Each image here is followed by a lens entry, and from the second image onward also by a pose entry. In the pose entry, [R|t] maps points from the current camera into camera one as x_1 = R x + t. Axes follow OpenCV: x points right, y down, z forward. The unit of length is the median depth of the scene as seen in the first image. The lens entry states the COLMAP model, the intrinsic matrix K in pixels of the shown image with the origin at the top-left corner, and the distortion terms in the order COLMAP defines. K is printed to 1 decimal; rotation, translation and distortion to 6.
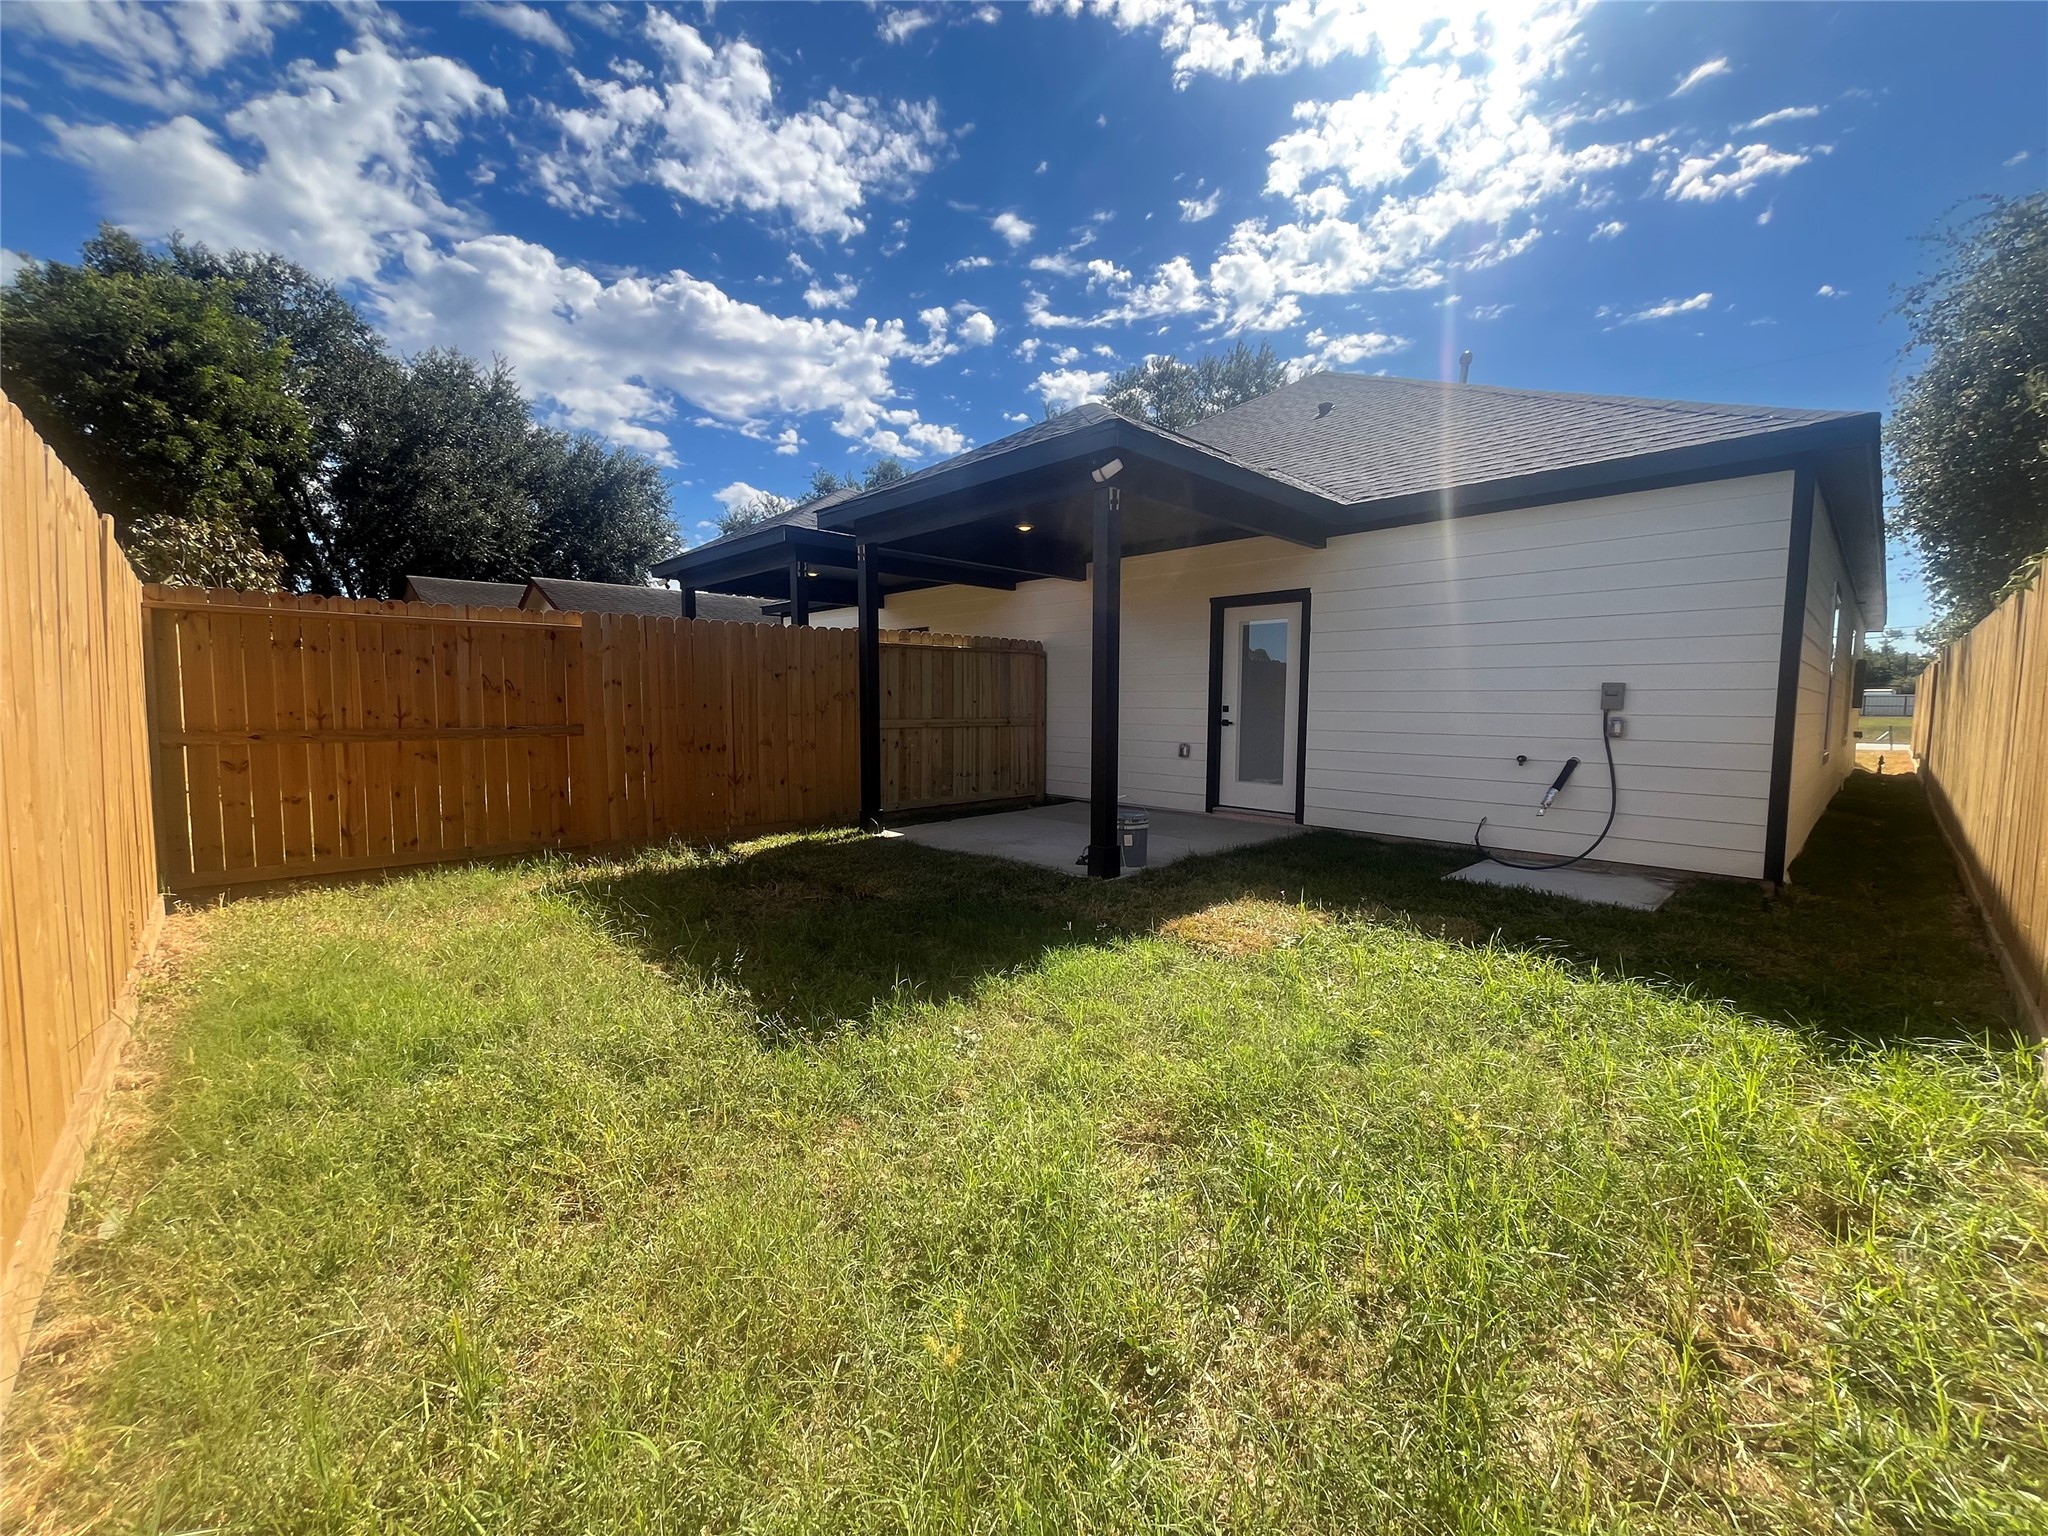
lens RADIAL K [[811.5, 0, 1024.0], [0, 811.5, 768.0], [0, 0, 1]] dist [0.001305, 0.000122]
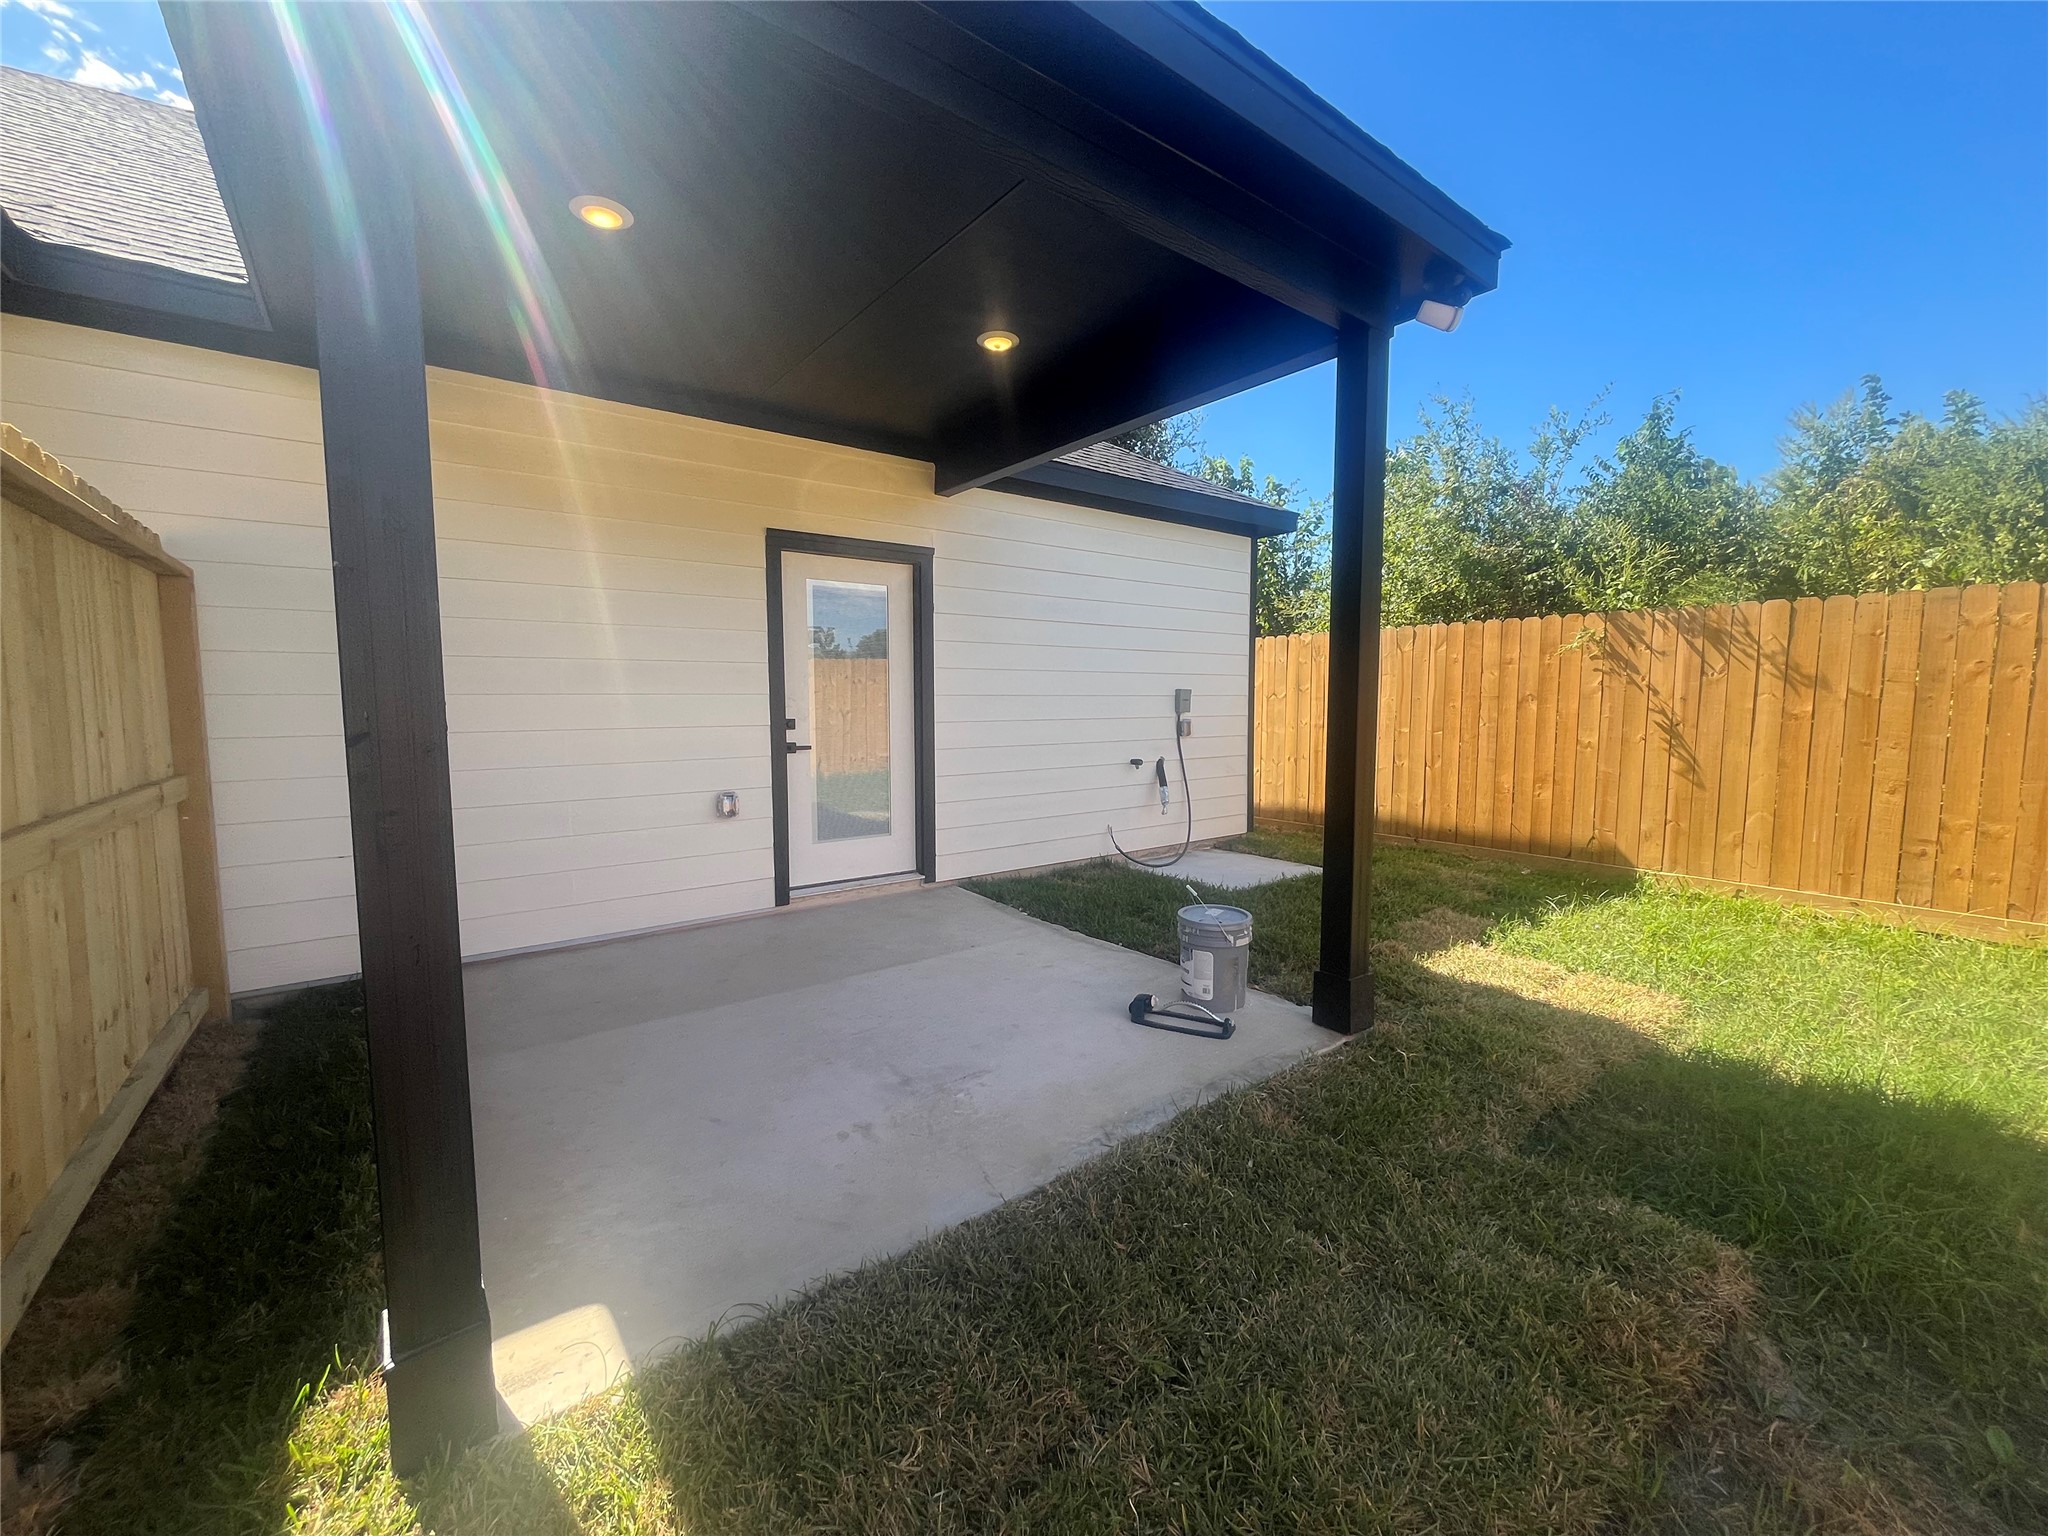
lens RADIAL K [[829.0, 0, 1024.0], [0, 829.0, 768.0], [0, 0, 1]] dist [-0.002572, -0.000032]
pose [[0.098284, -0.083161, 0.991678, -0.333757], [0.092061, 0.992989, 0.074147, -0.070625], [-0.990891, 0.084007, 0.105251, 0.778294]]
